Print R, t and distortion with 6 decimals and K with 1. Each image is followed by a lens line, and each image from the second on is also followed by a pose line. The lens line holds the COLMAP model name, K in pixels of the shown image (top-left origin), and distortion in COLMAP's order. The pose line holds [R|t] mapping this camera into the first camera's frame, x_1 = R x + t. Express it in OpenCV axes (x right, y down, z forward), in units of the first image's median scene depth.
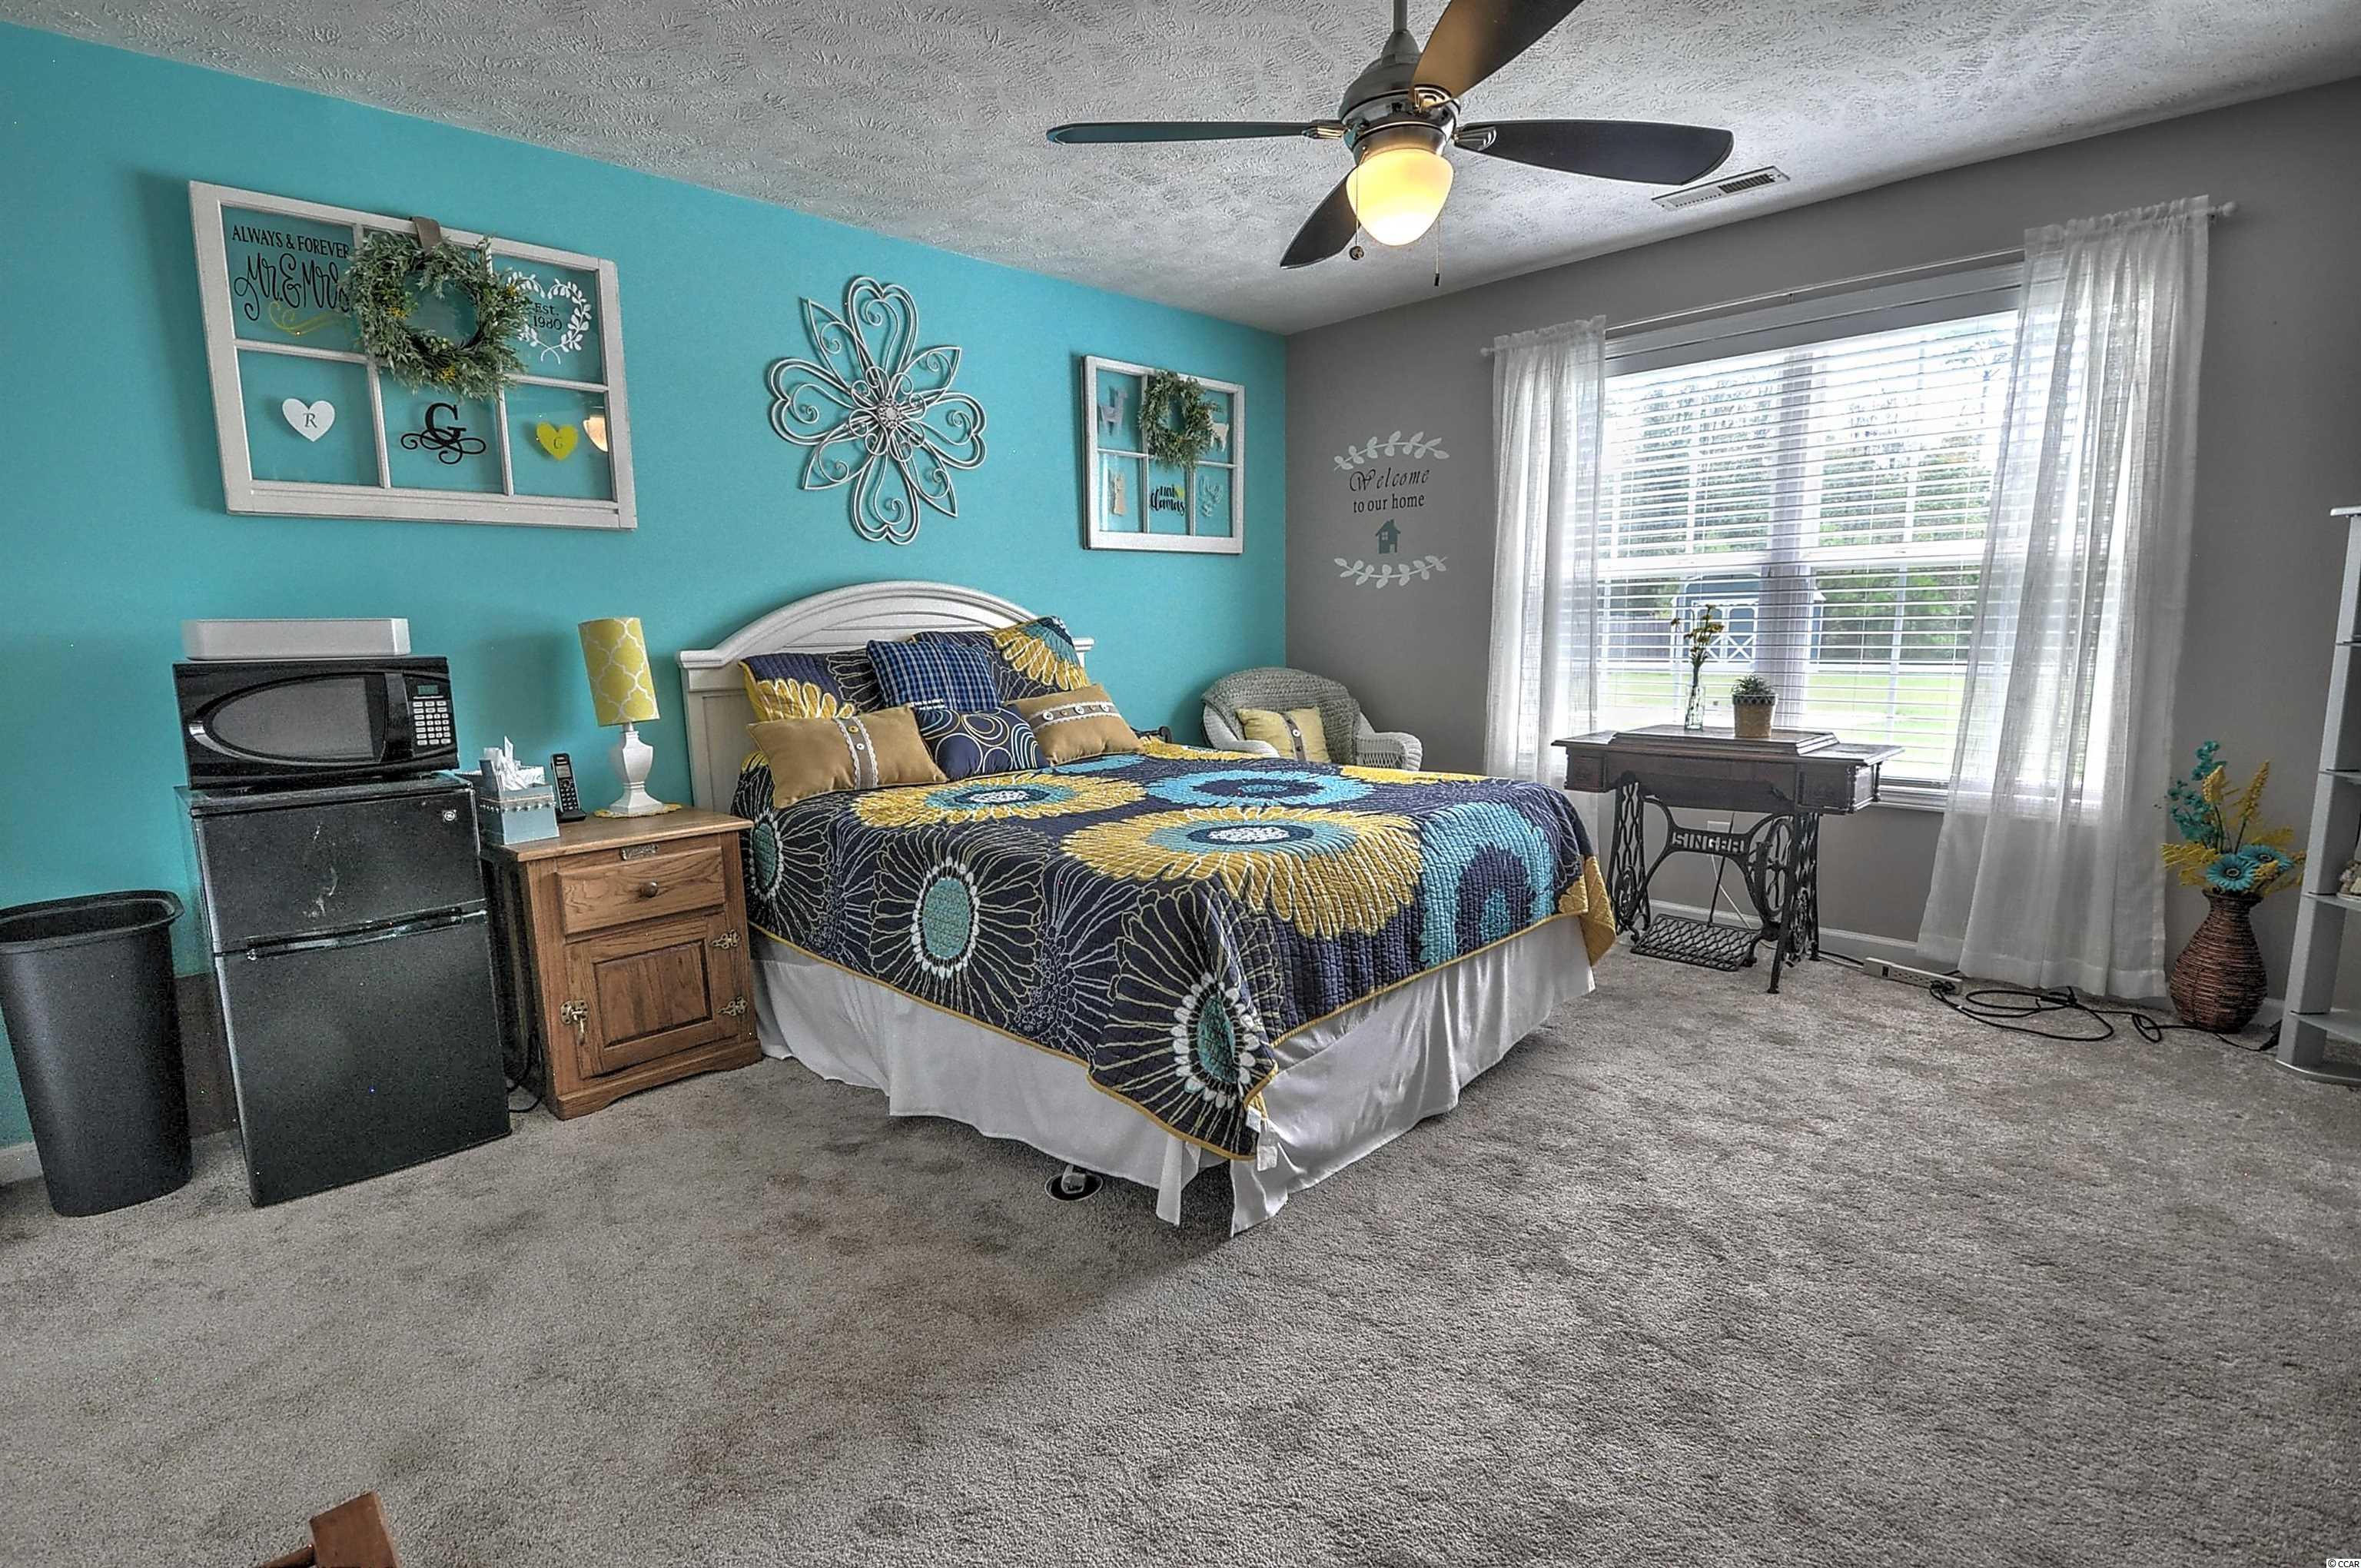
lens RADIAL K [[1098.9, 0, 1153.8], [0, 1098.9, 789.9], [0, 0, 1]] dist [0.026396, -0.030774]
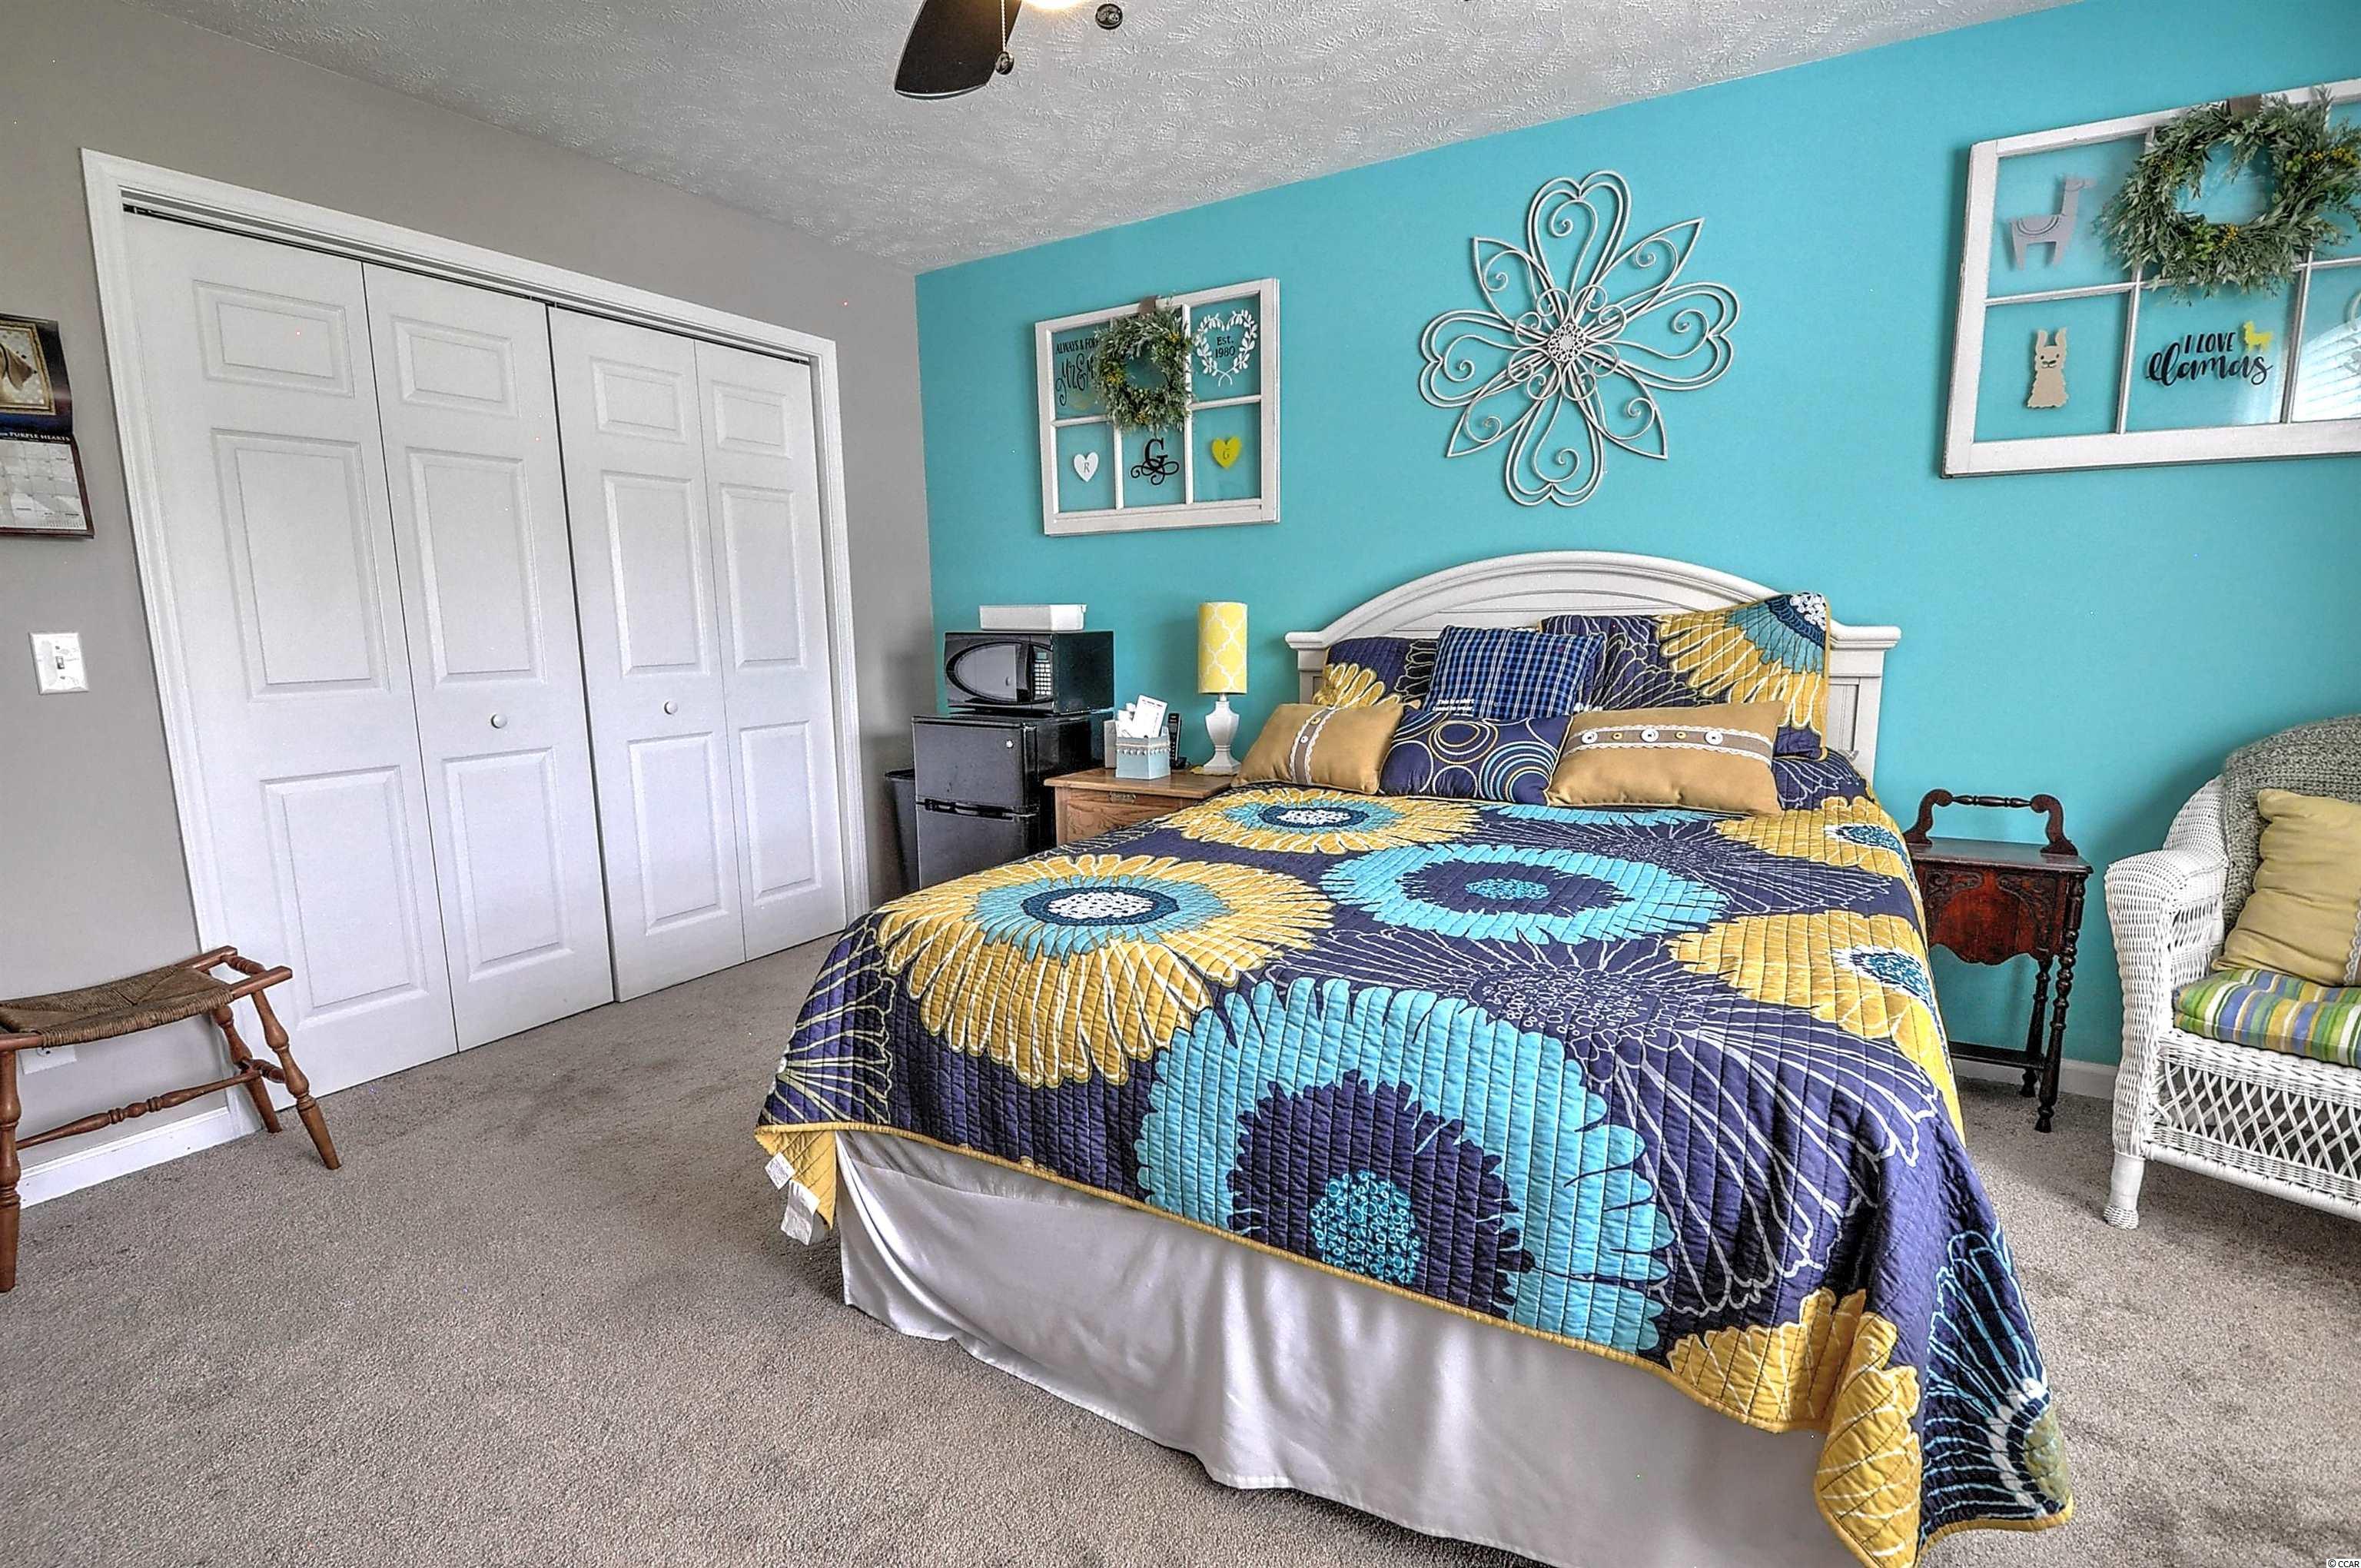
lens RADIAL K [[1106.0, 0, 1180.5], [0, 1106.0, 784.0], [0, 0, 1]] dist [0.033266, -0.030531]
pose [[0.240913, 0.164786, -0.956455, 0.705553], [-0.134566, 0.981634, 0.135230, -0.131240], [0.961173, 0.096128, 0.258663, 0.740661]]
